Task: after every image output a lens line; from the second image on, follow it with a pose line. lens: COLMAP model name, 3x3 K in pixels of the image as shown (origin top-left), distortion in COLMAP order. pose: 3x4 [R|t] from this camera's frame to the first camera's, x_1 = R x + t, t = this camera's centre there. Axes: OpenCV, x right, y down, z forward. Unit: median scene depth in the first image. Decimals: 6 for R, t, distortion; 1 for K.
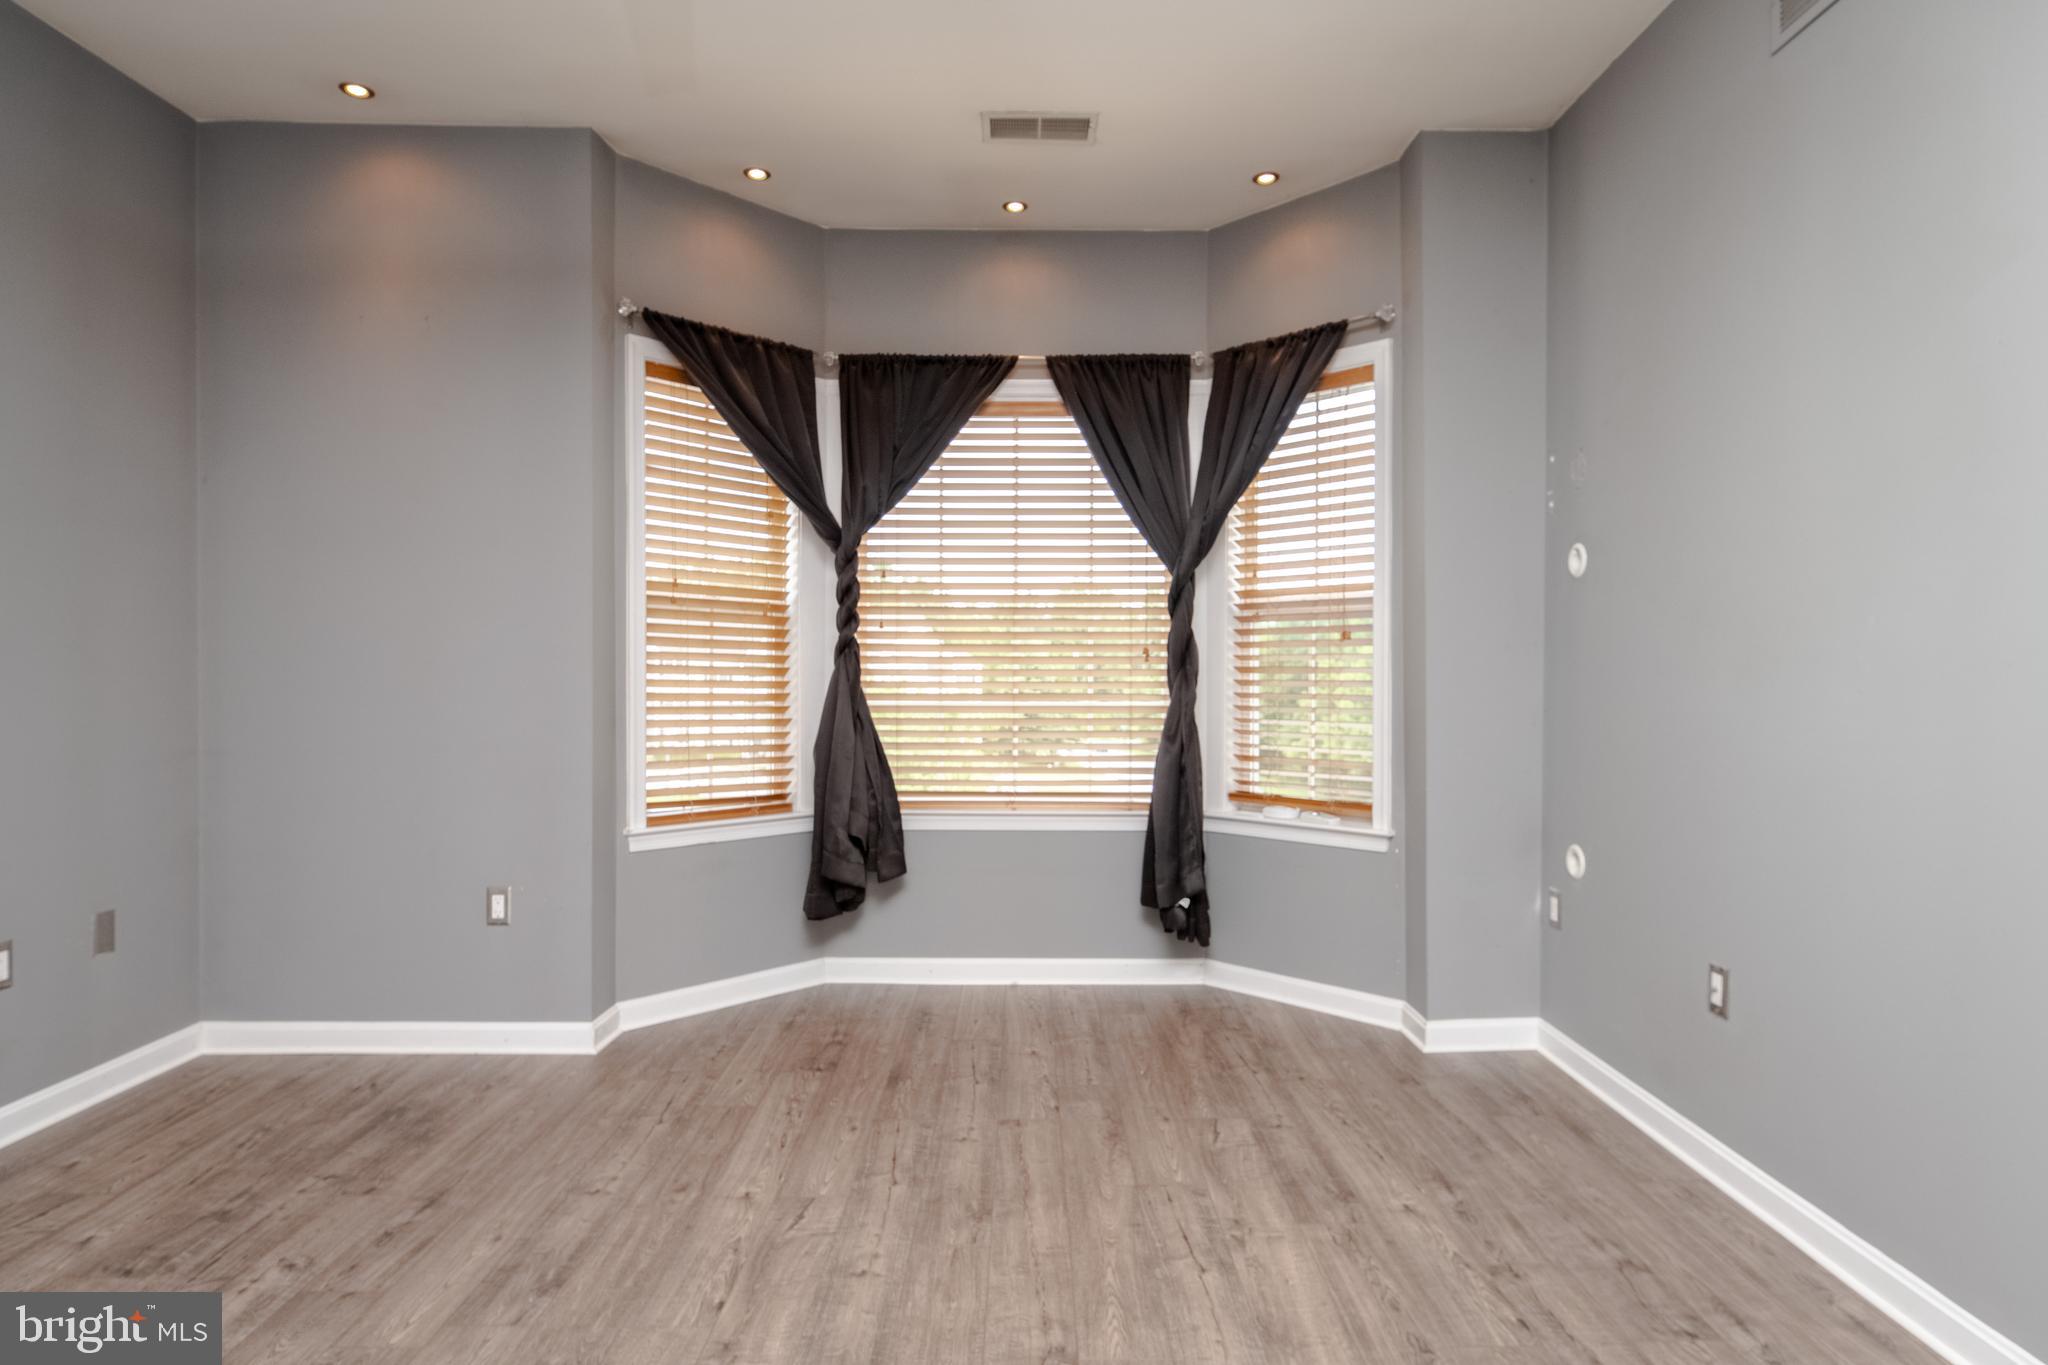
lens RADIAL K [[1088.3, 0, 1024.2], [0, 1088.3, 680.6], [0, 0, 1]] dist [0.006157, -0.007335]
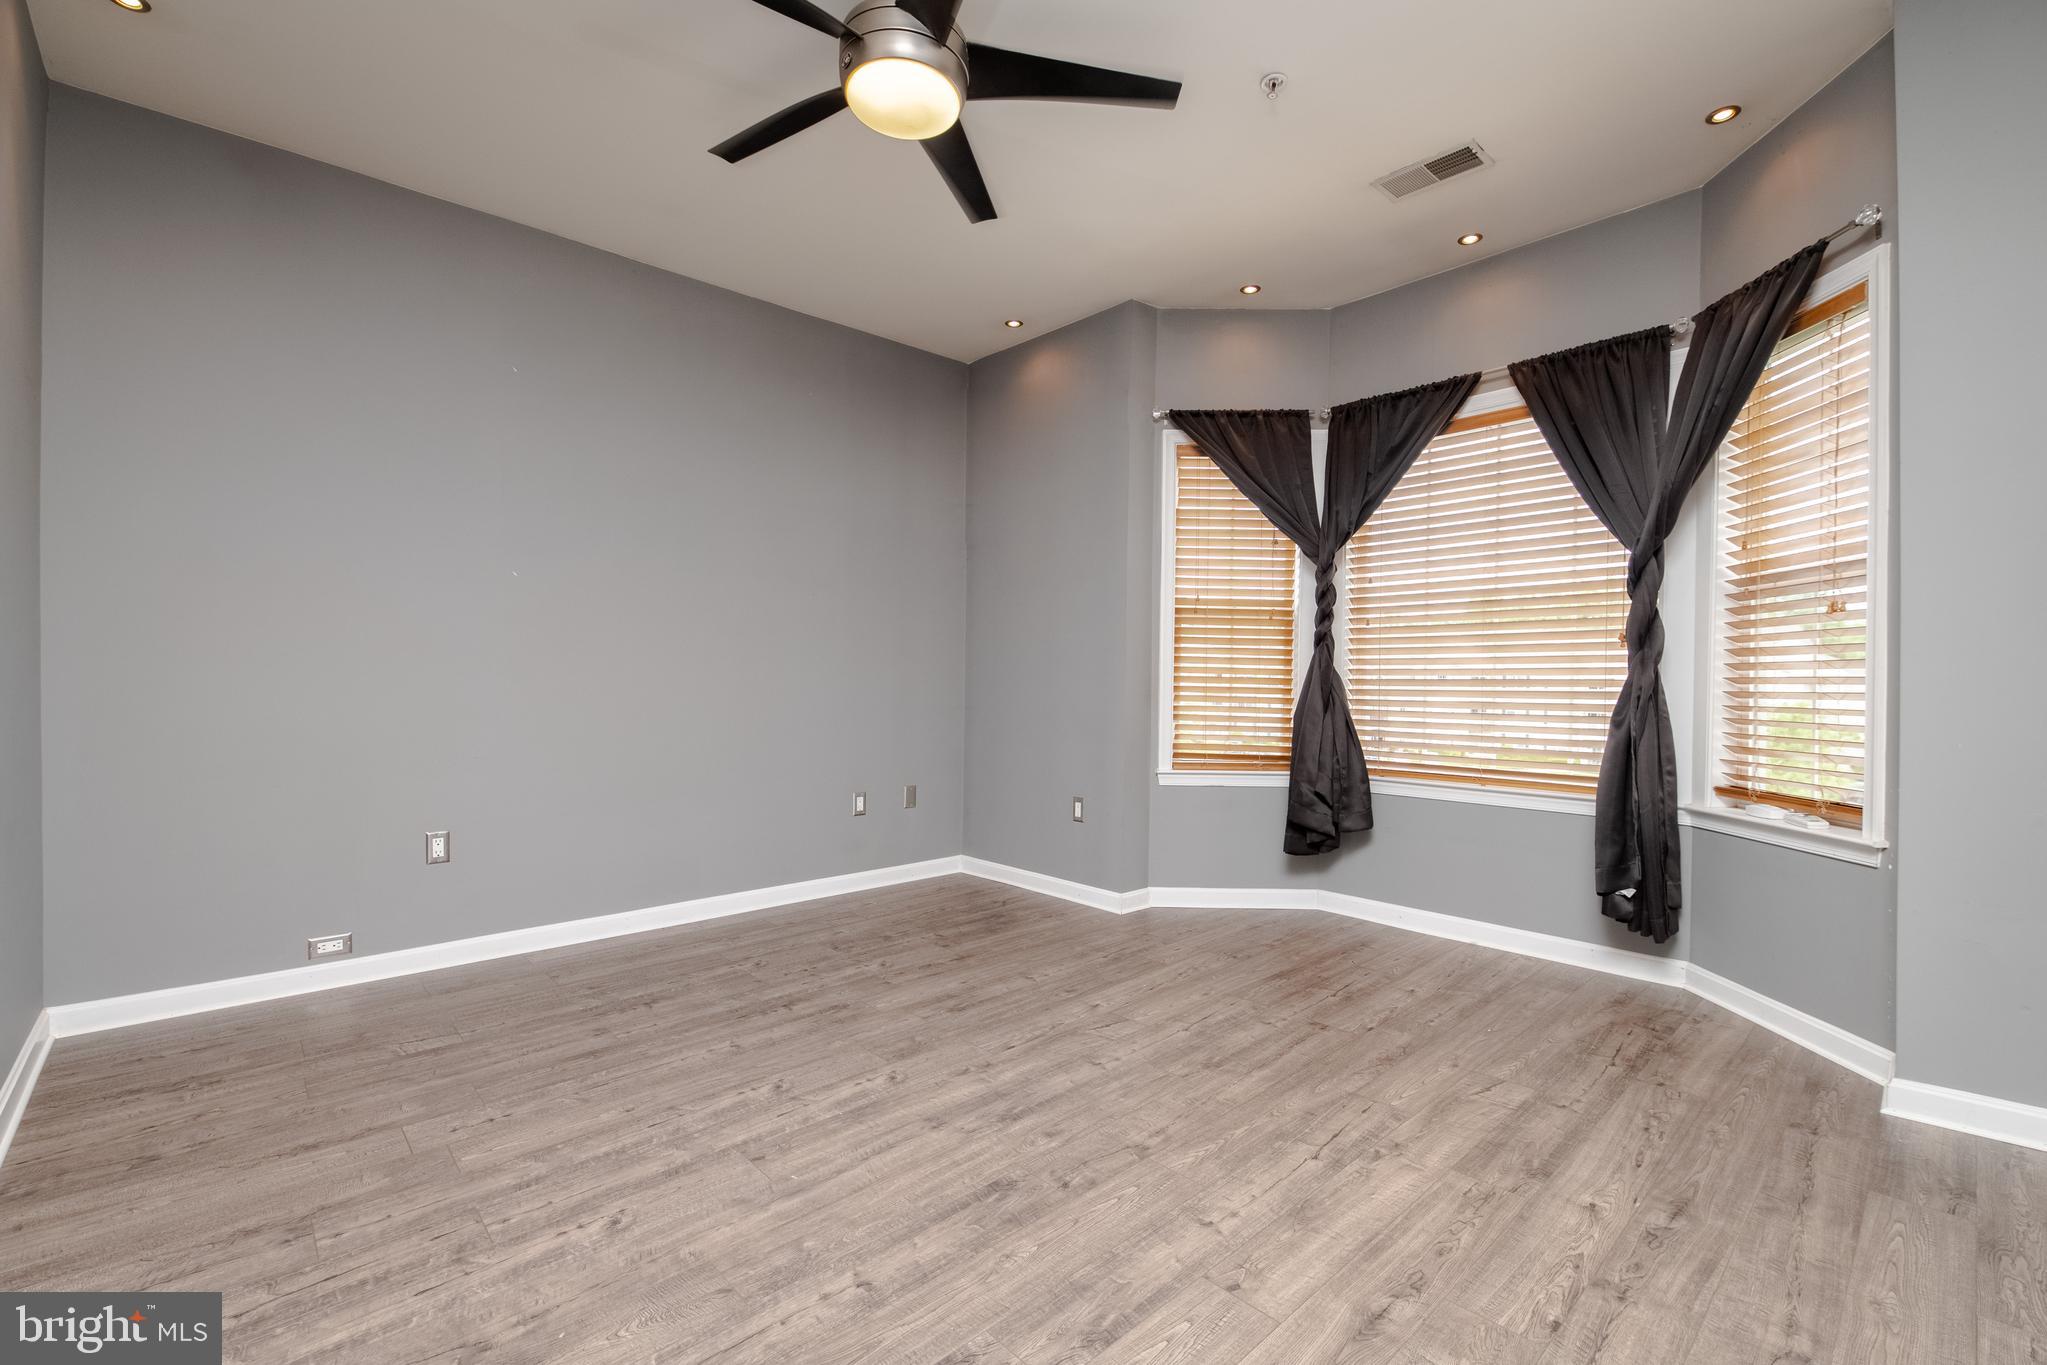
lens RADIAL K [[863.8, 0, 1037.2], [0, 863.8, 680.4], [0, 0, 1]] dist [0.005949, -0.006386]
pose [[0.684800, 0.002183, -0.728728, 0.390182], [-0.009063, 0.999944, -0.005522, 0.026819], [0.728675, 0.010386, 0.684781, 0.094441]]
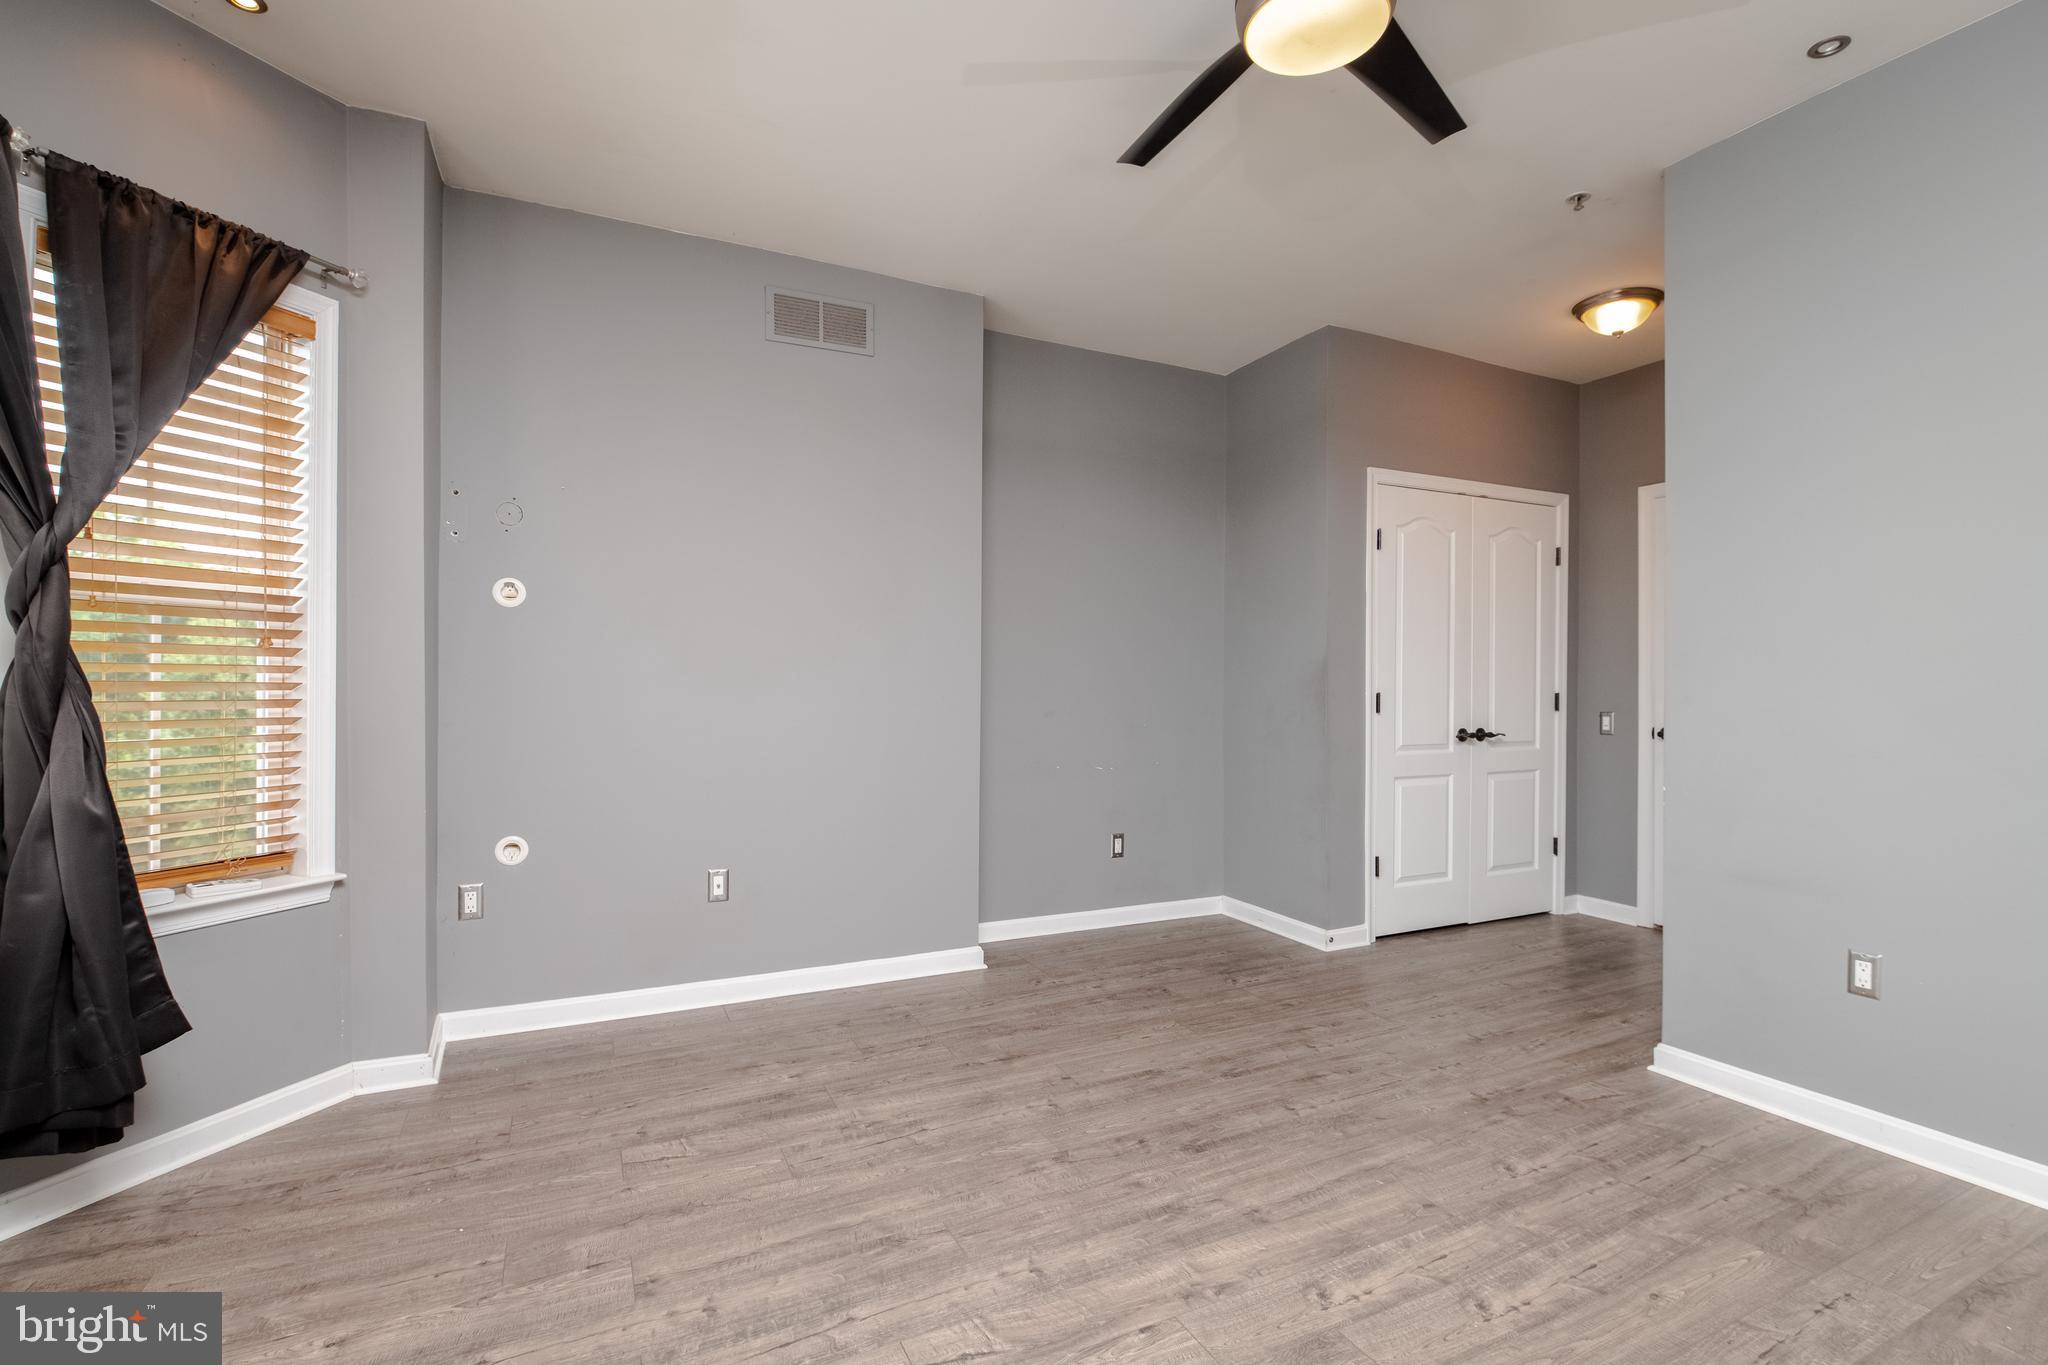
lens RADIAL K [[948.6, 0, 1021.0], [0, 948.6, 685.5], [0, 0, 1]] dist [-0.007911, -0.002823]
pose [[-0.434264, -0.002601, 0.900782, -0.594401], [0.001540, 0.999992, 0.003630, -0.013433], [-0.900784, 0.002963, -0.434257, 0.870421]]
